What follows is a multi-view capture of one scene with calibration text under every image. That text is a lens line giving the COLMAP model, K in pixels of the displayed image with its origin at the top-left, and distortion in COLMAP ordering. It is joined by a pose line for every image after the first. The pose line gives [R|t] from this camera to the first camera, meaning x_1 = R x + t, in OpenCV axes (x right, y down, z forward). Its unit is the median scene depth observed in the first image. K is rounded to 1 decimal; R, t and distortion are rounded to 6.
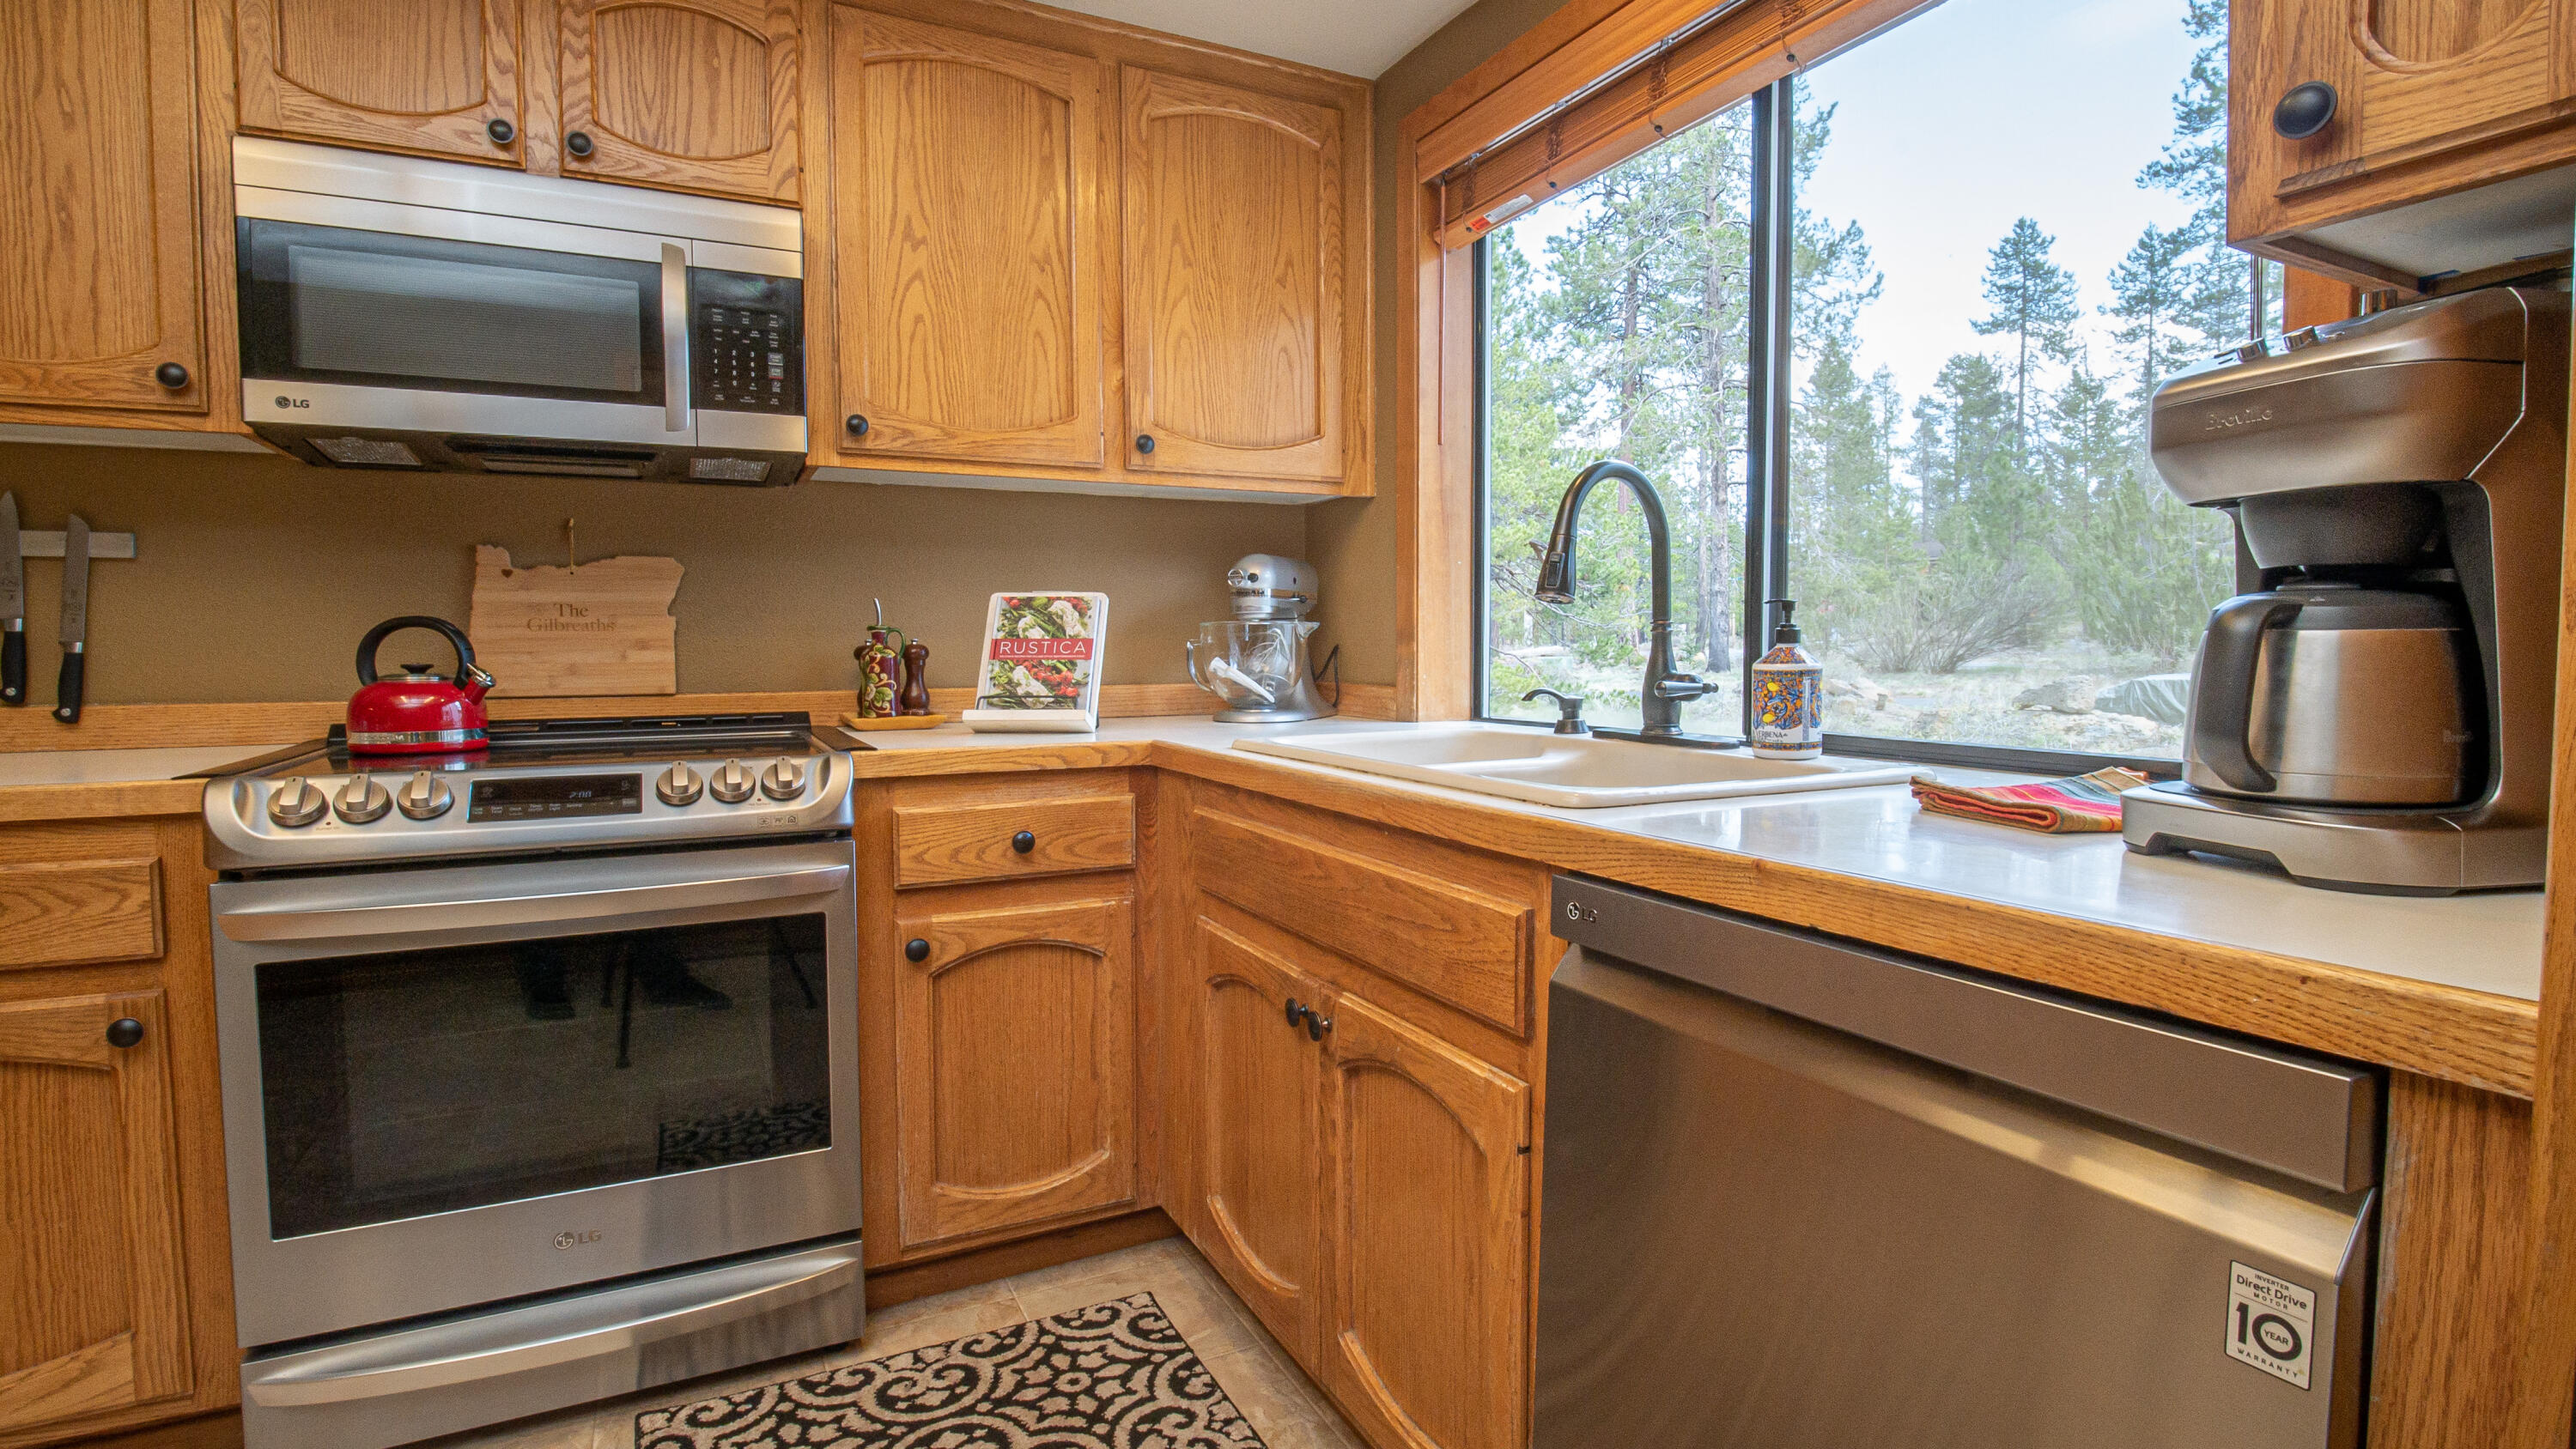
lens RADIAL K [[1234.0, 0, 1290.9], [0, 1234.0, 706.8], [0, 0, 1]] dist [-0.019215, -0.000494]
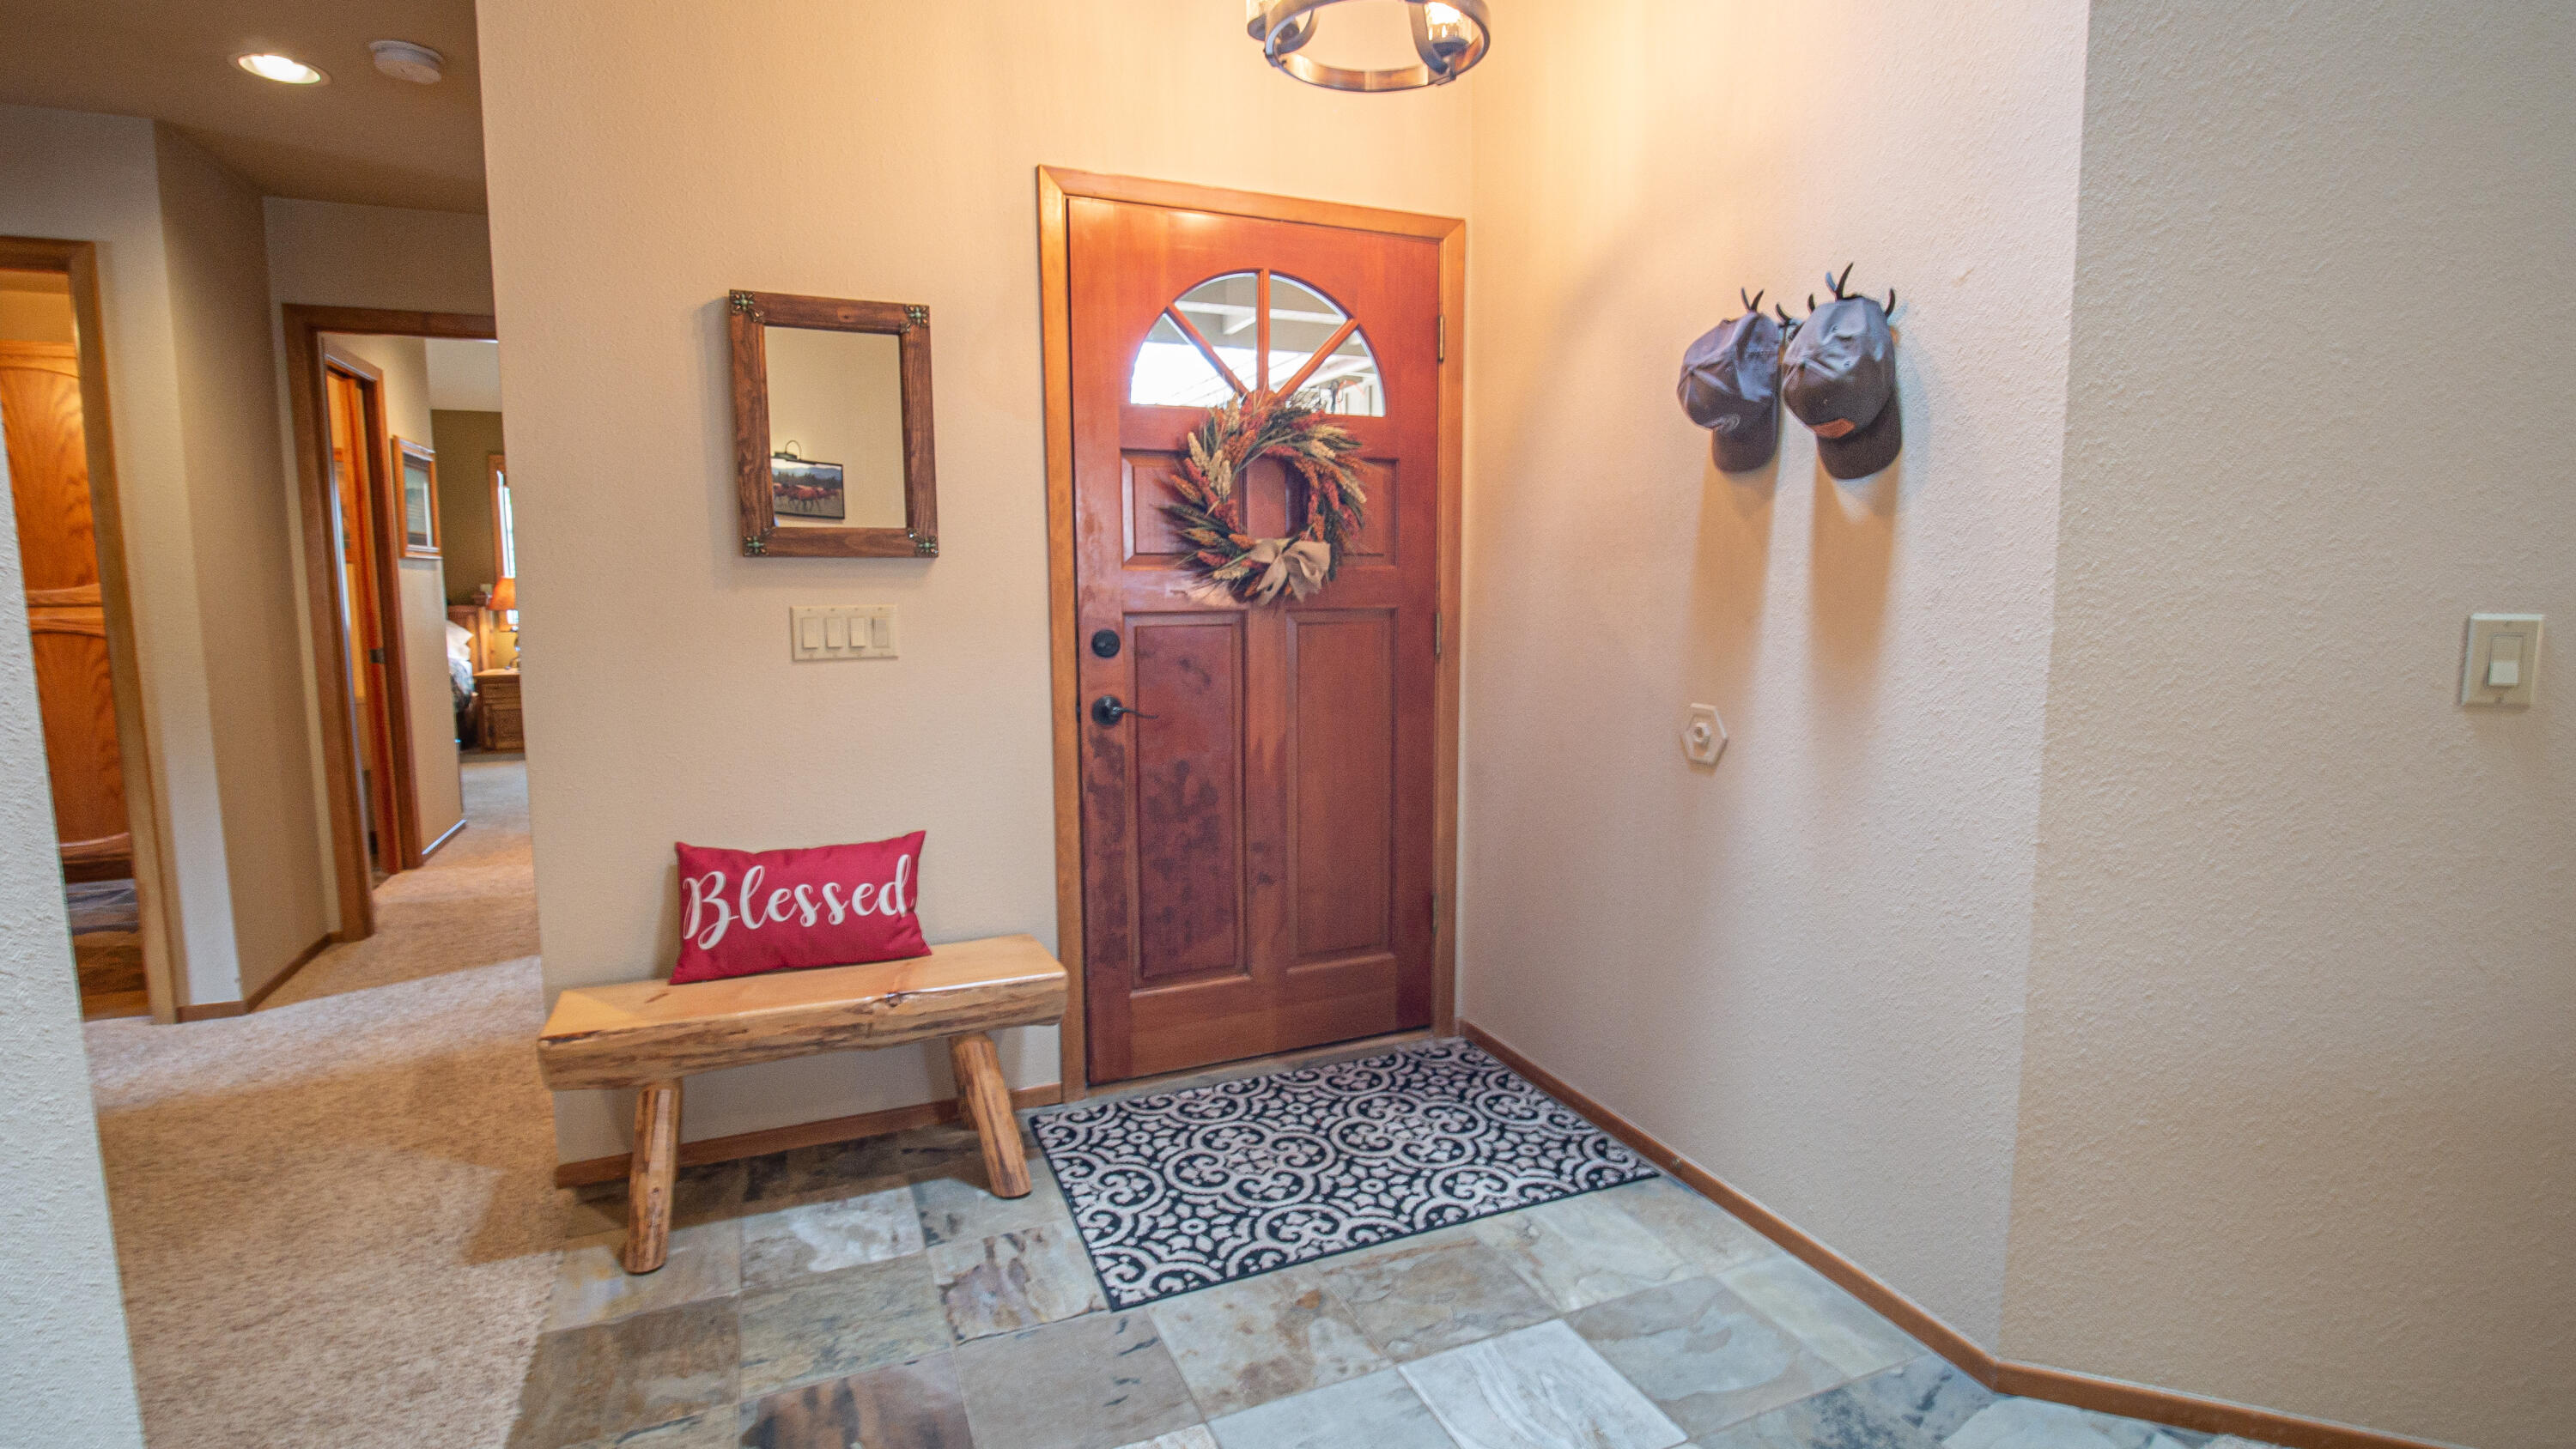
lens RADIAL K [[1160.6, 0, 1280.6], [0, 1160.6, 709.1], [0, 0, 1]] dist [-0.015886, -0.004002]
pose [[0.998982, 0.007310, -0.044510, -3.889357], [-0.004329, 0.997764, 0.066697, 0.037964], [0.044898, -0.066436, 0.996780, -2.023342]]
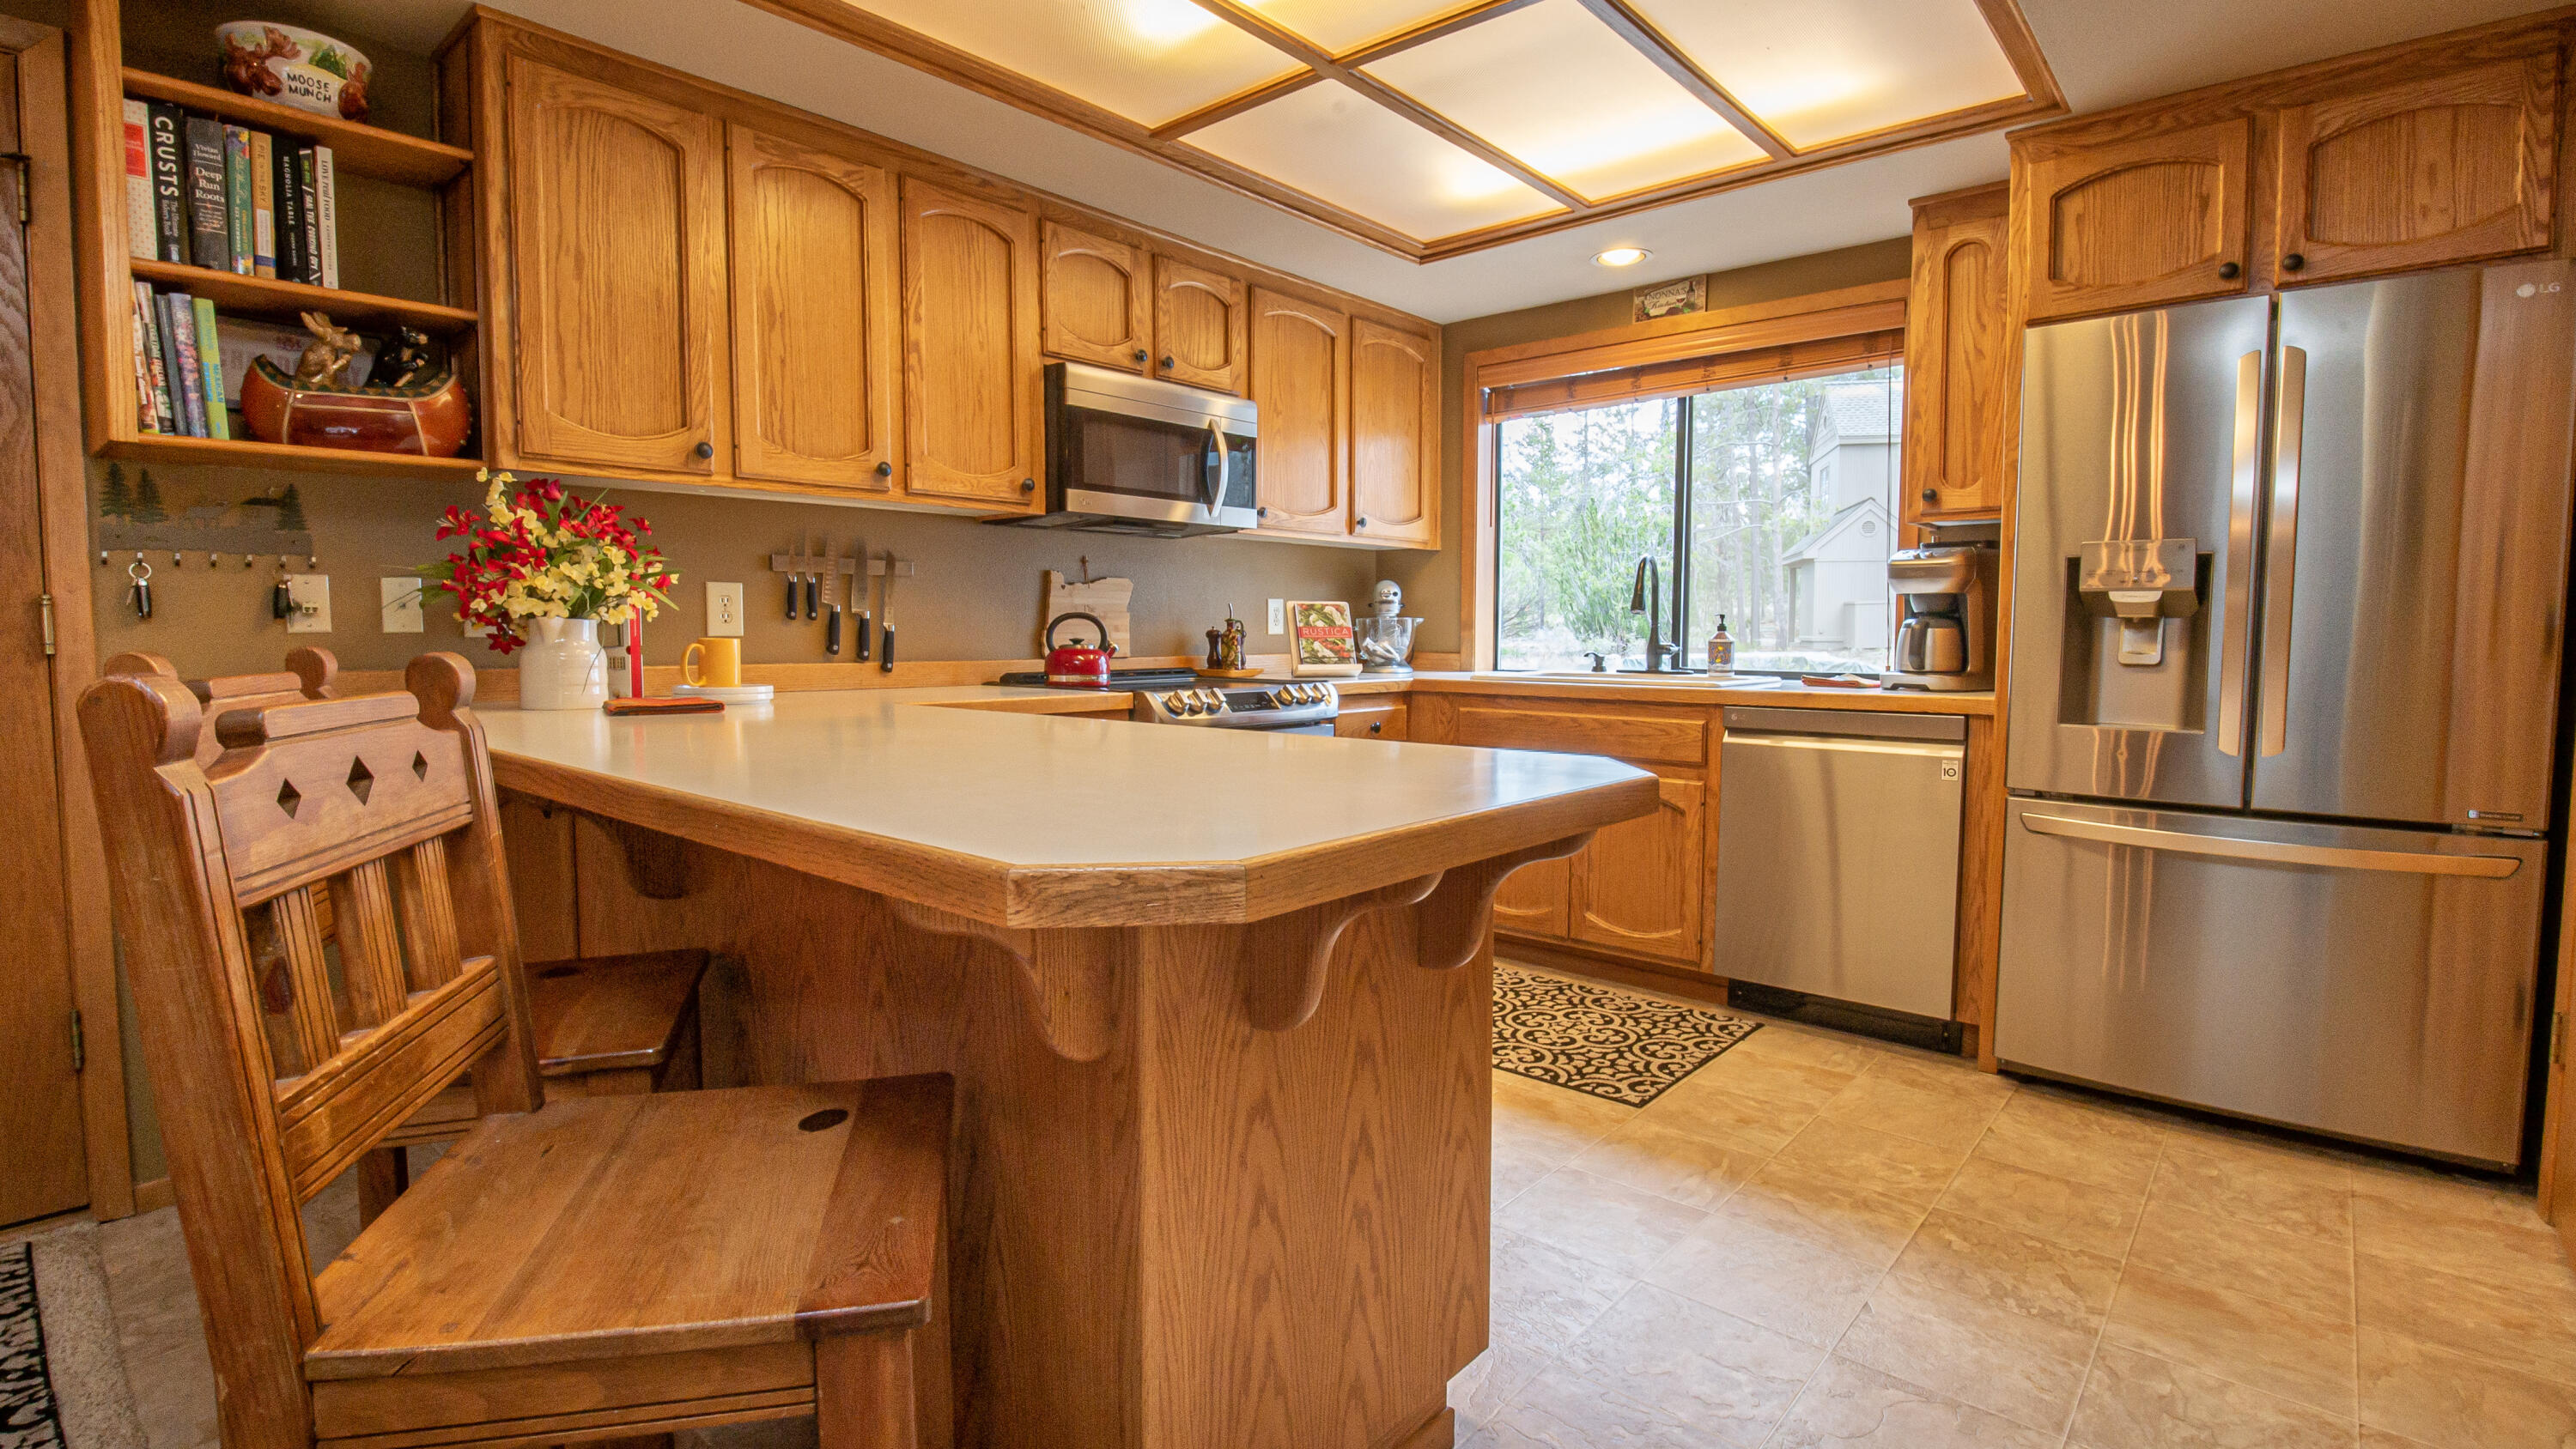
lens RADIAL K [[1203.5, 0, 1287.4], [0, 1203.5, 712.1], [0, 0, 1]] dist [-0.016030, -0.001299]
pose [[0.928440, -0.019730, 0.370959, -1.084021], [0.013440, 0.999719, 0.019535, 0.043714], [-0.371240, -0.013151, 0.928444, -0.780515]]
